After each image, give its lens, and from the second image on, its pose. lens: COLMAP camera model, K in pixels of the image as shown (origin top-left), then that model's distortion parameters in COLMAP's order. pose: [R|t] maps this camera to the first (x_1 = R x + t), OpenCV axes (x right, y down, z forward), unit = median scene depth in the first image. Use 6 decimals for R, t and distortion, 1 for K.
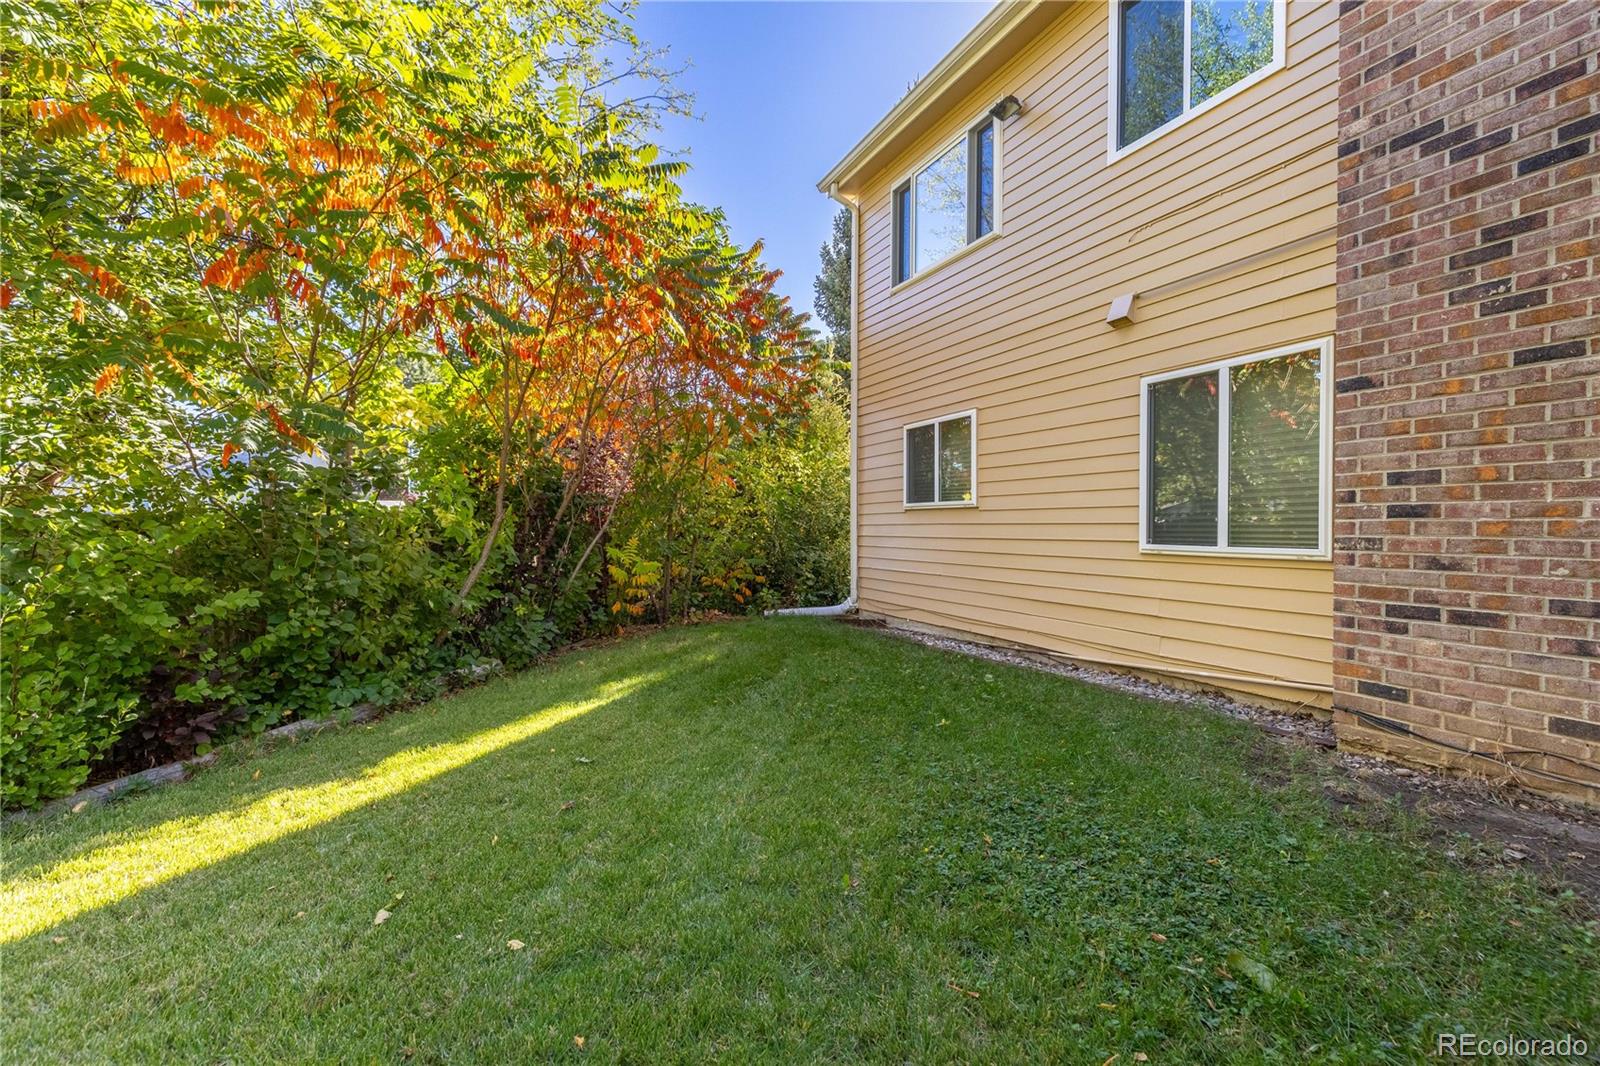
lens RADIAL K [[728.9, 0, 802.2], [0, 728.9, 534.8], [0, 0, 1]] dist [0.007999, -0.001990]
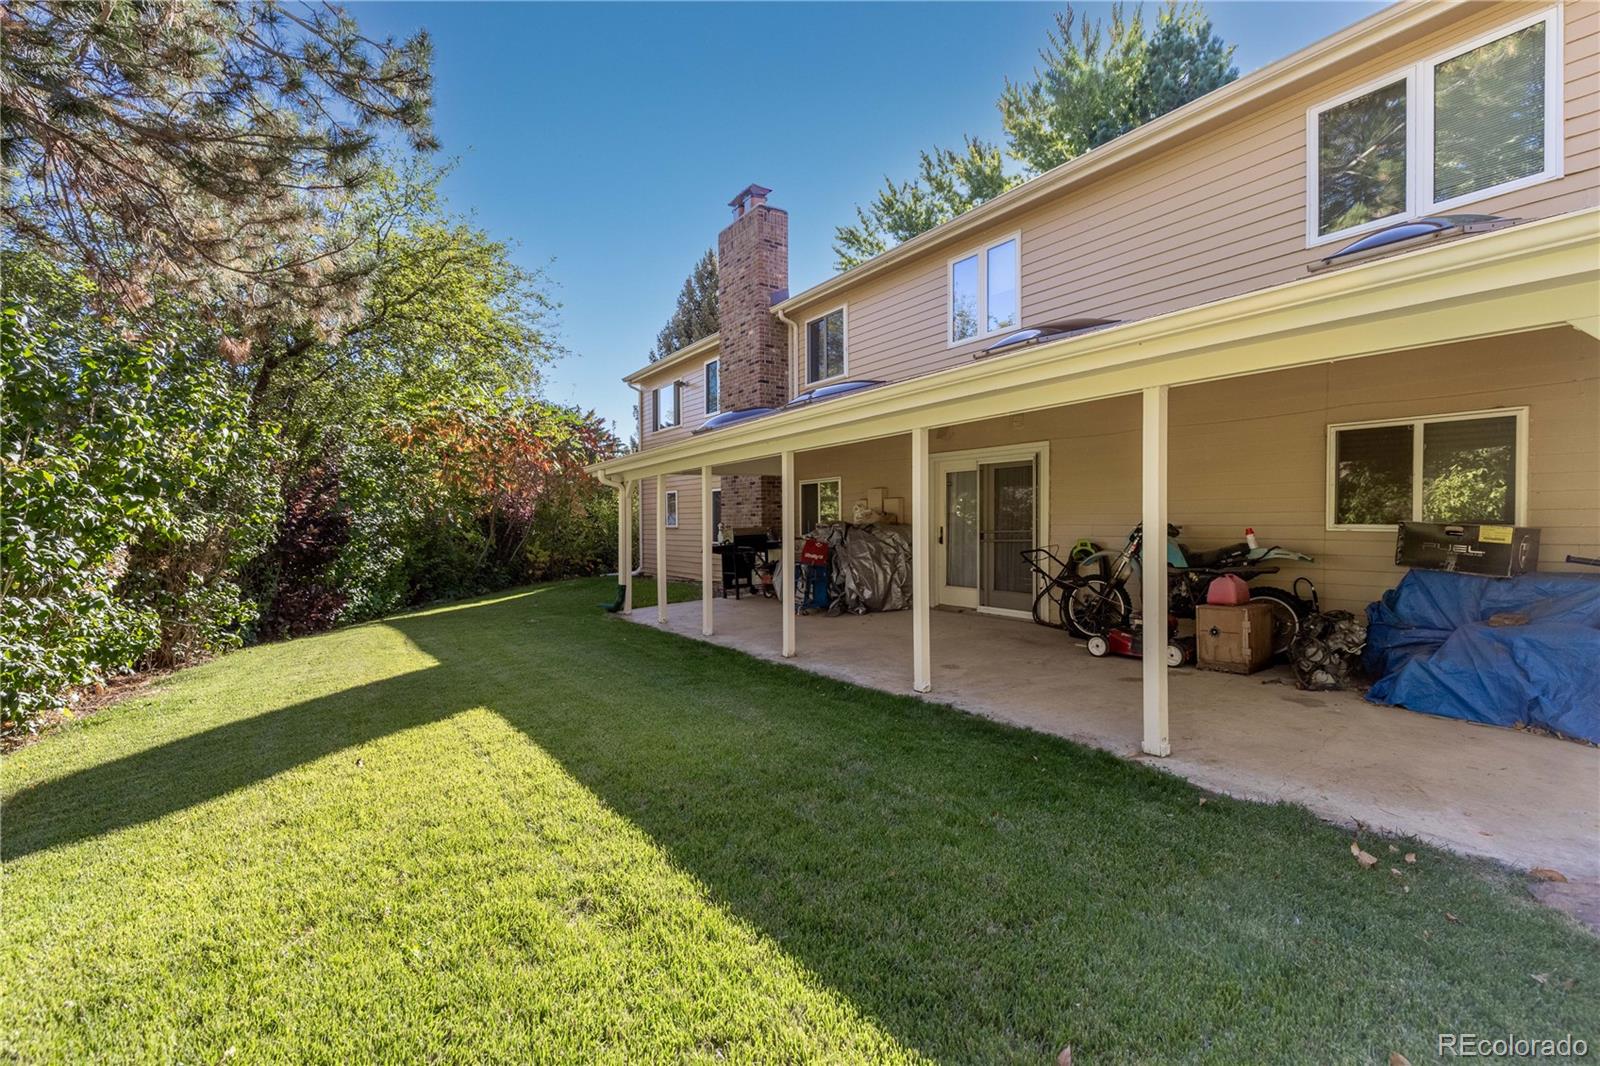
lens RADIAL K [[728.9, 0, 797.3], [0, 728.9, 536.9], [0, 0, 1]] dist [0.007999, -0.001990]
pose [[0.986757, -0.012148, 0.161748, 0.187507], [0.011768, 0.999925, 0.003306, -0.004979], [-0.161776, -0.001359, 0.986827, -1.297641]]
